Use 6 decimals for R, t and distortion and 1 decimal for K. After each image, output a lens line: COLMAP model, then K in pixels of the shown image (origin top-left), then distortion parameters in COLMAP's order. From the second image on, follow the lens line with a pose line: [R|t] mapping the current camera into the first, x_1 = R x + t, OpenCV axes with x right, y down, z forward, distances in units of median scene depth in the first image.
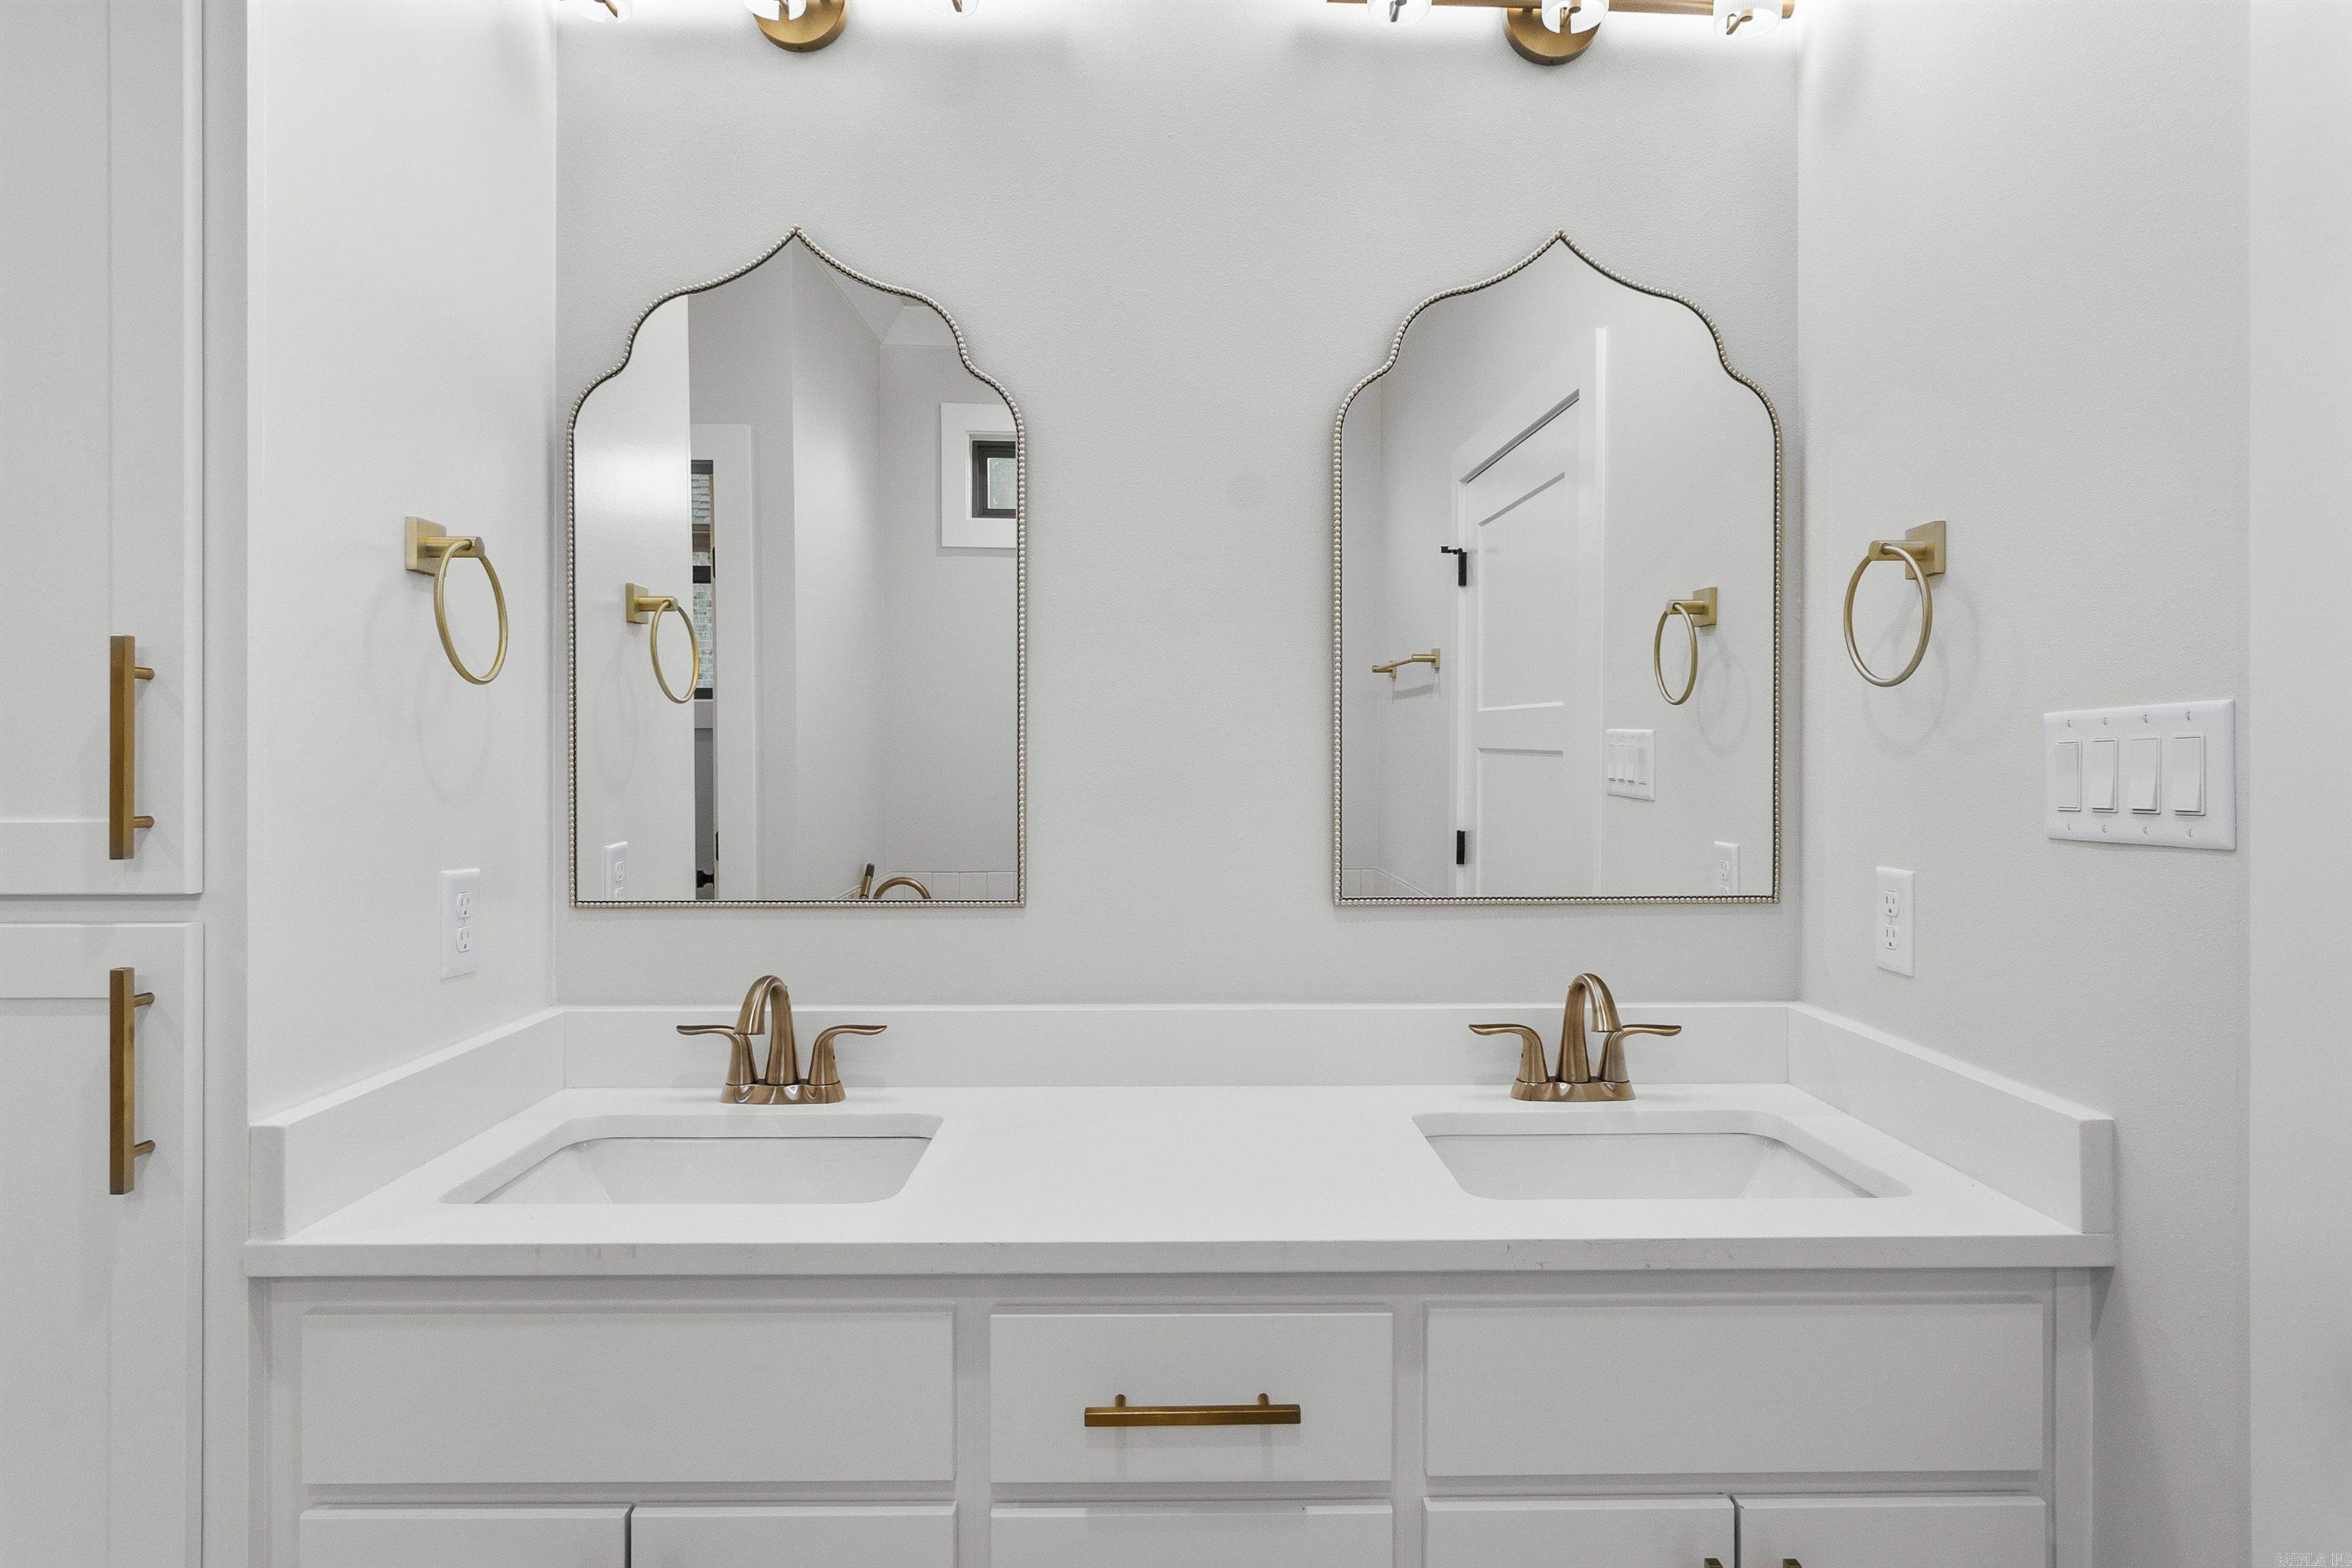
lens RADIAL K [[1257.0, 0, 1184.7], [0, 1257.0, 766.1], [0, 0, 1]] dist [-0.013555, -0.002370]
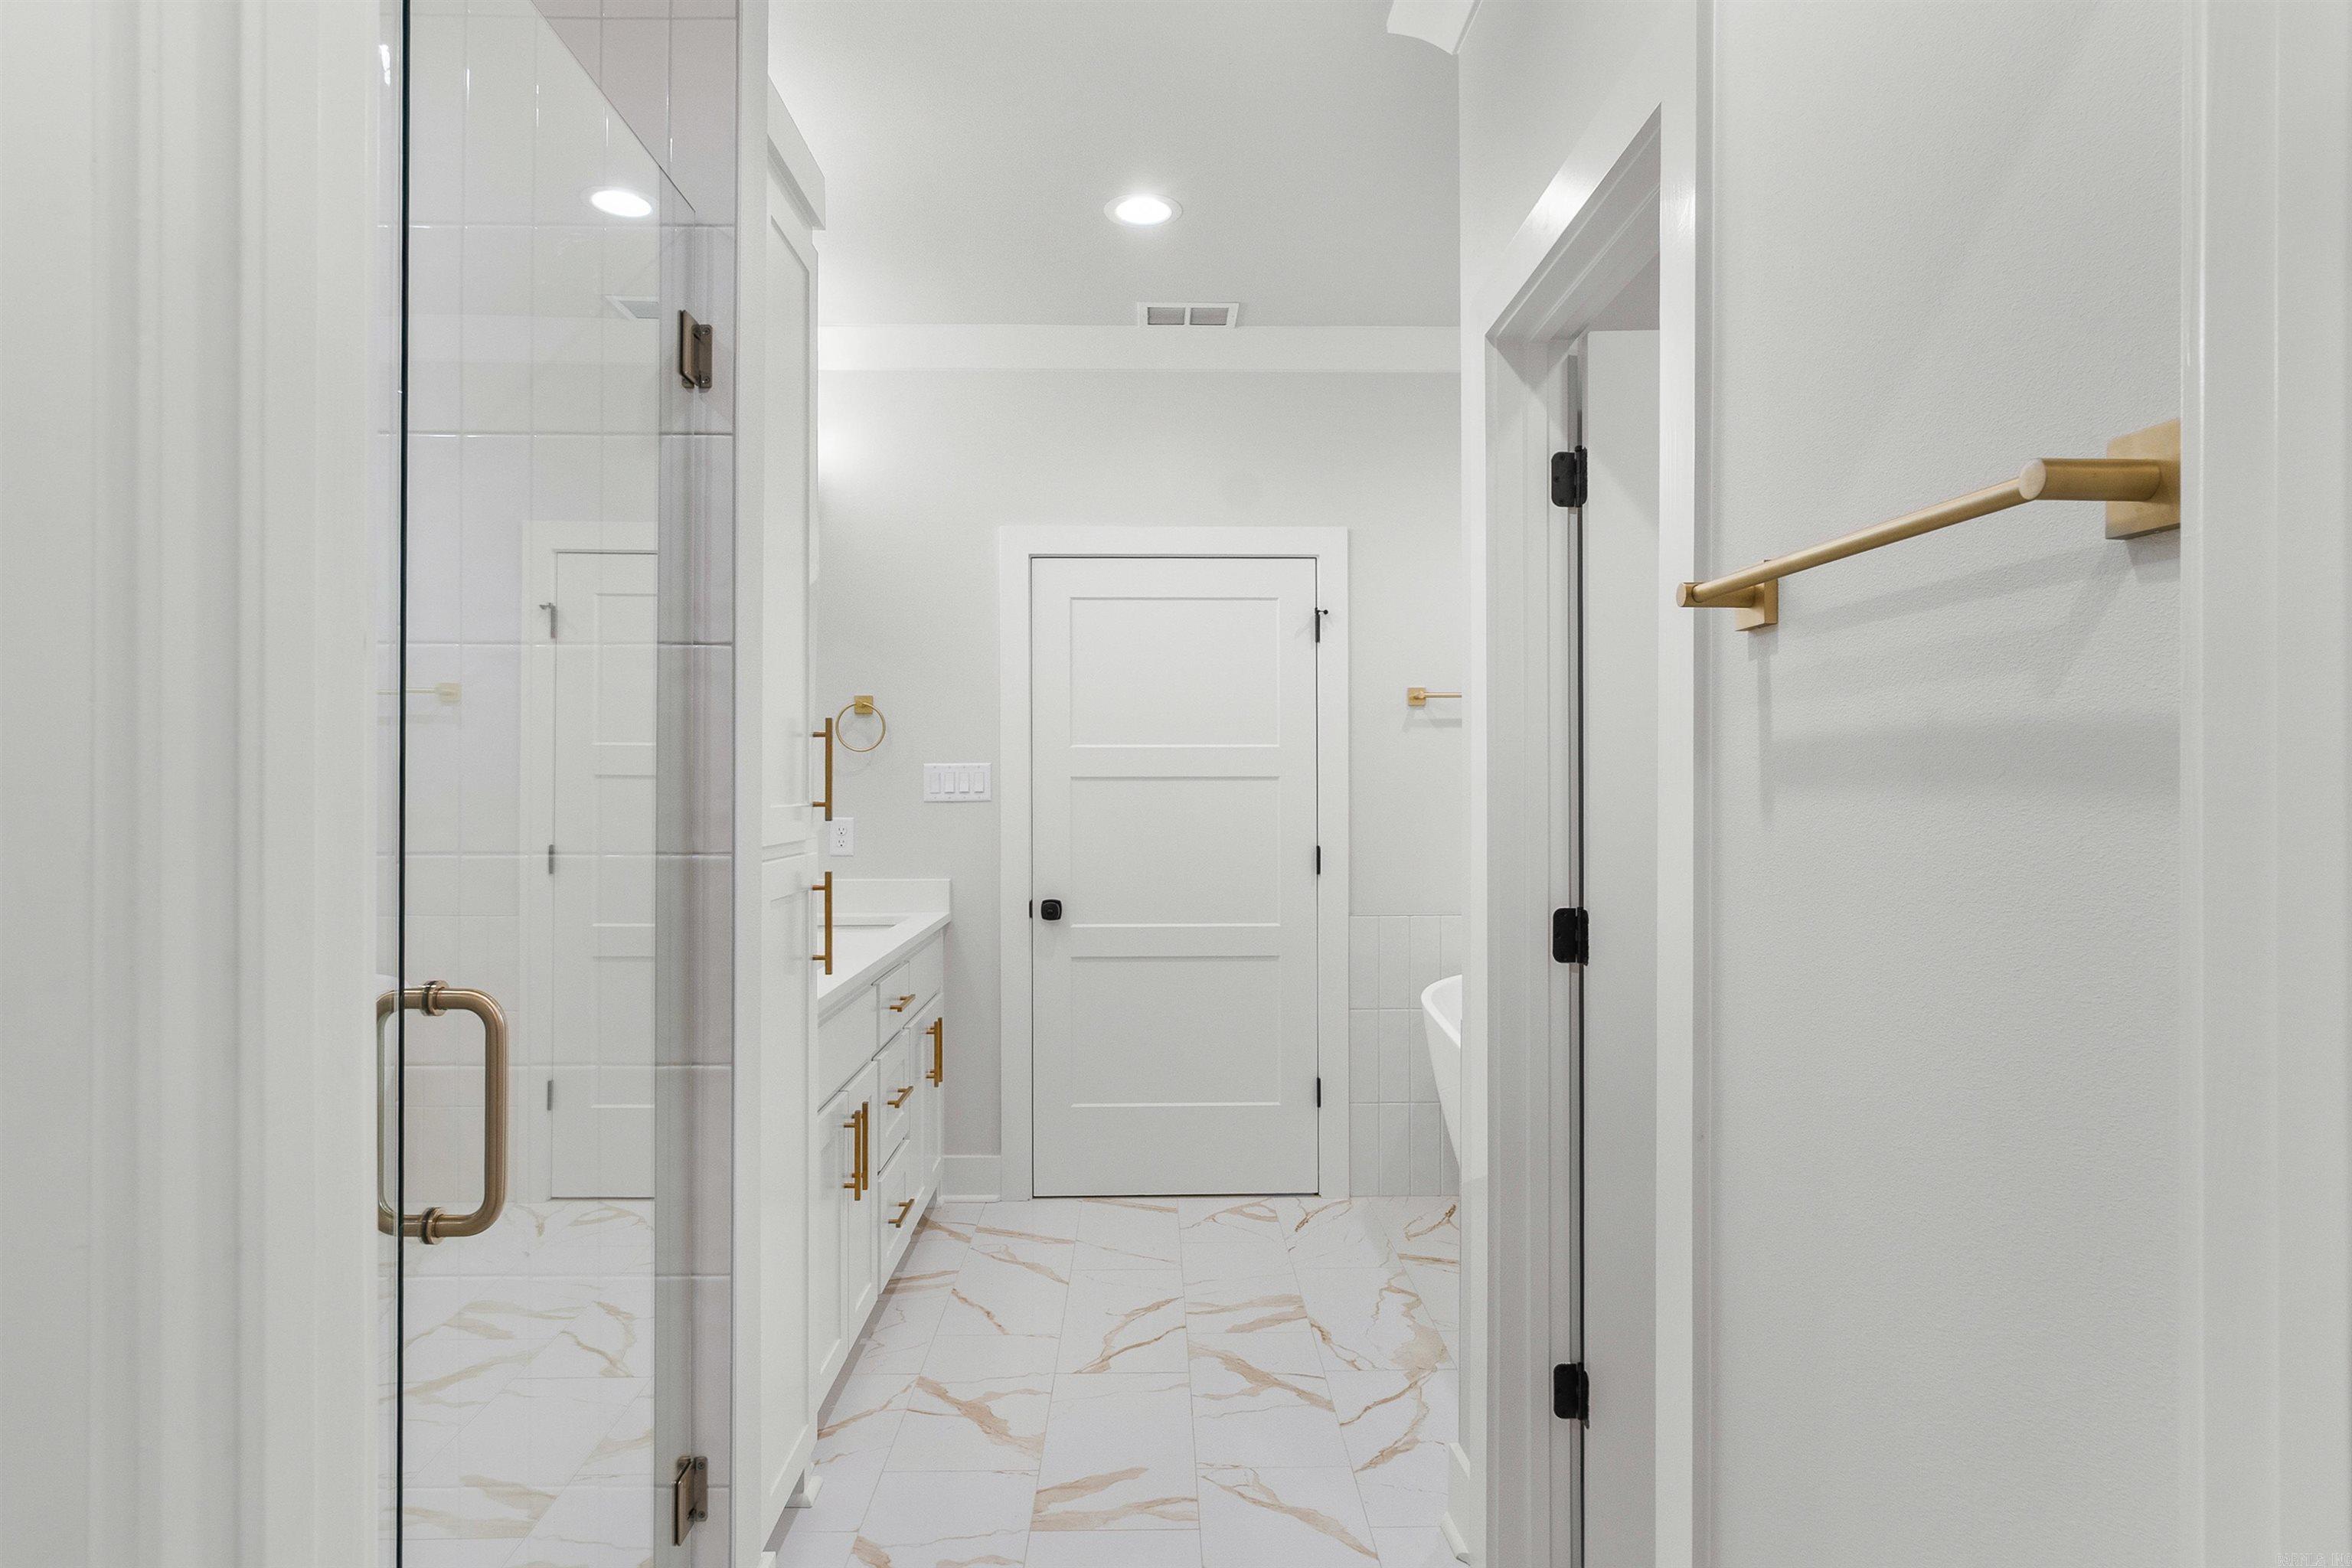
lens RADIAL K [[1257.0, 0, 1184.7], [0, 1257.0, 766.1], [0, 0, 1]] dist [-0.013555, -0.002370]
pose [[-0.024137, 0.014425, 0.999605, -2.751526], [0.002070, 0.999894, -0.014379, 0.012892], [-0.999707, 0.001722, -0.024164, 0.417596]]
